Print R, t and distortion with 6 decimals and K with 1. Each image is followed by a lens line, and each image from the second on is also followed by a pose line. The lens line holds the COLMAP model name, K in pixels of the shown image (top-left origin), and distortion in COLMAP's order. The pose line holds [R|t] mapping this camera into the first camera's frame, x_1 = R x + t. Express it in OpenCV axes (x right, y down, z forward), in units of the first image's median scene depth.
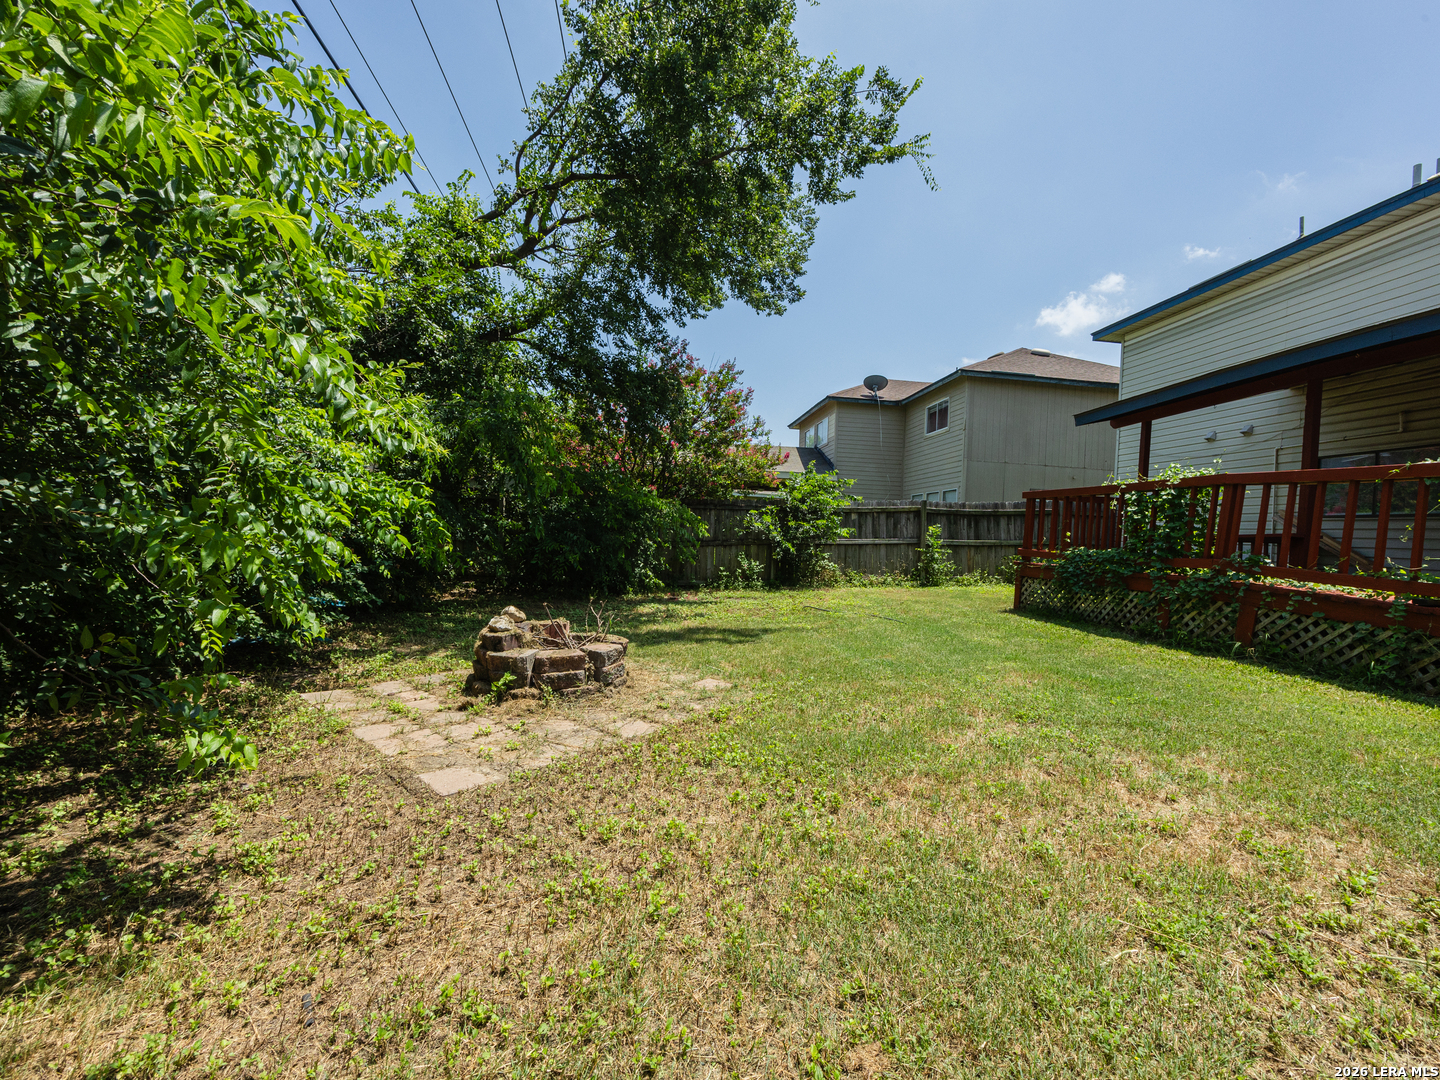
lens RADIAL K [[620.4, 0, 720.0], [0, 620.4, 540.0], [0, 0, 1]] dist [-0.000532, -0.000029]
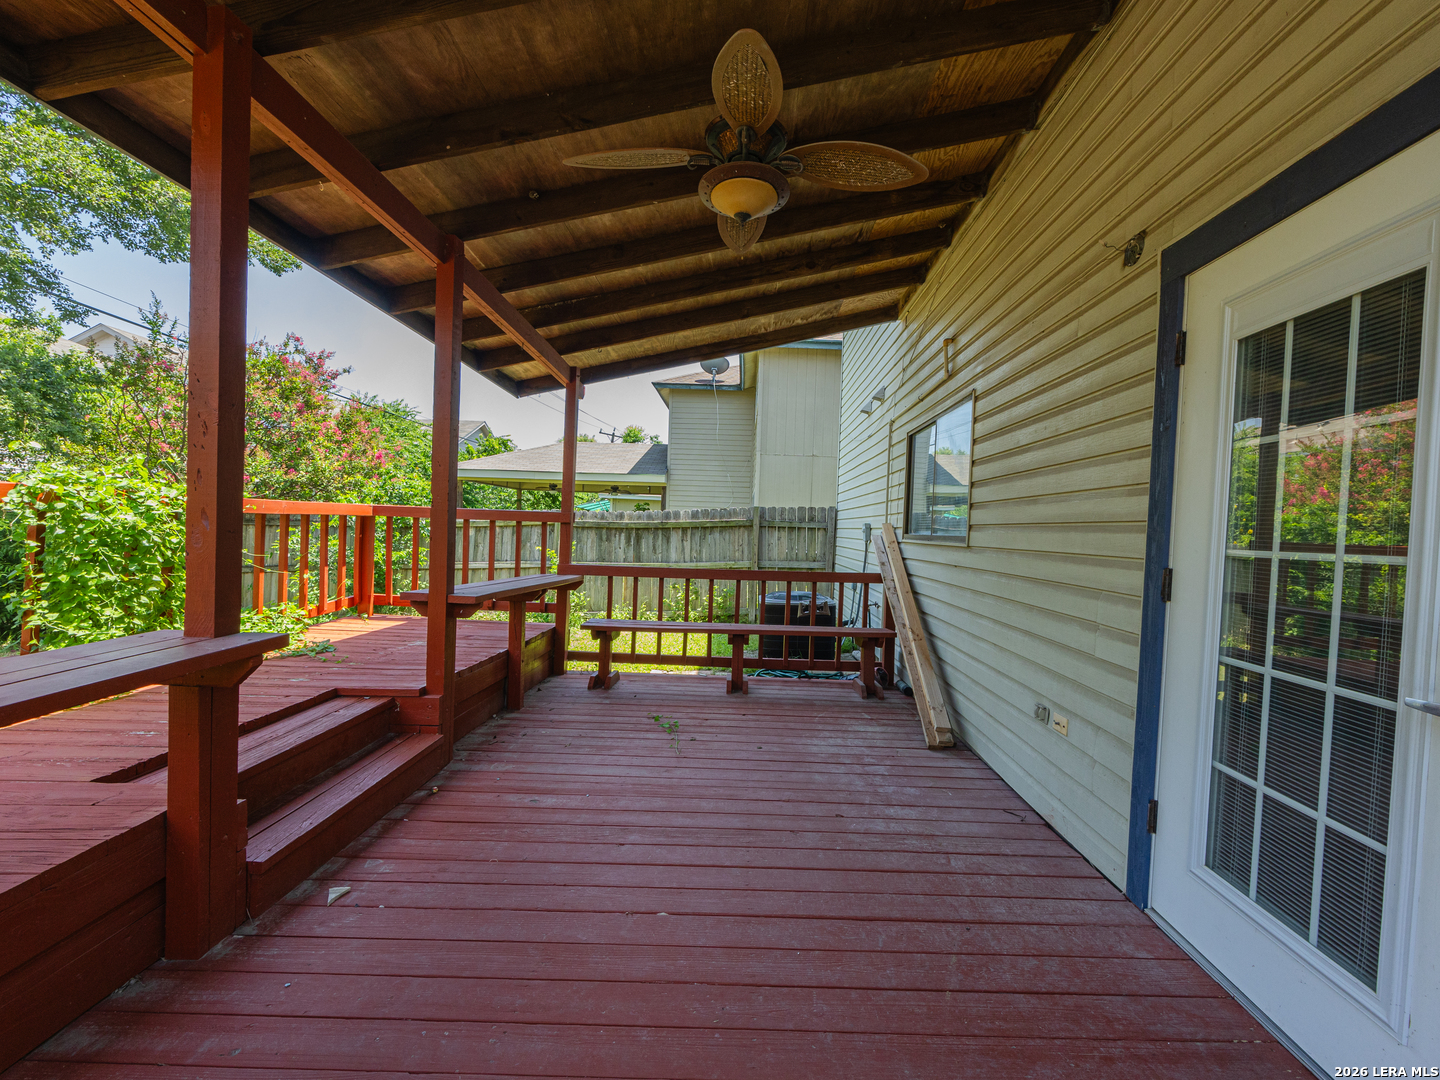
lens RADIAL K [[620.4, 0, 720.0], [0, 620.4, 540.0], [0, 0, 1]] dist [-0.000532, -0.000029]
pose [[0.988623, -0.012878, -0.149862, 0.977131], [0.012516, 0.999916, -0.003357, -0.034816], [0.149892, 0.001443, 0.988701, 0.412860]]
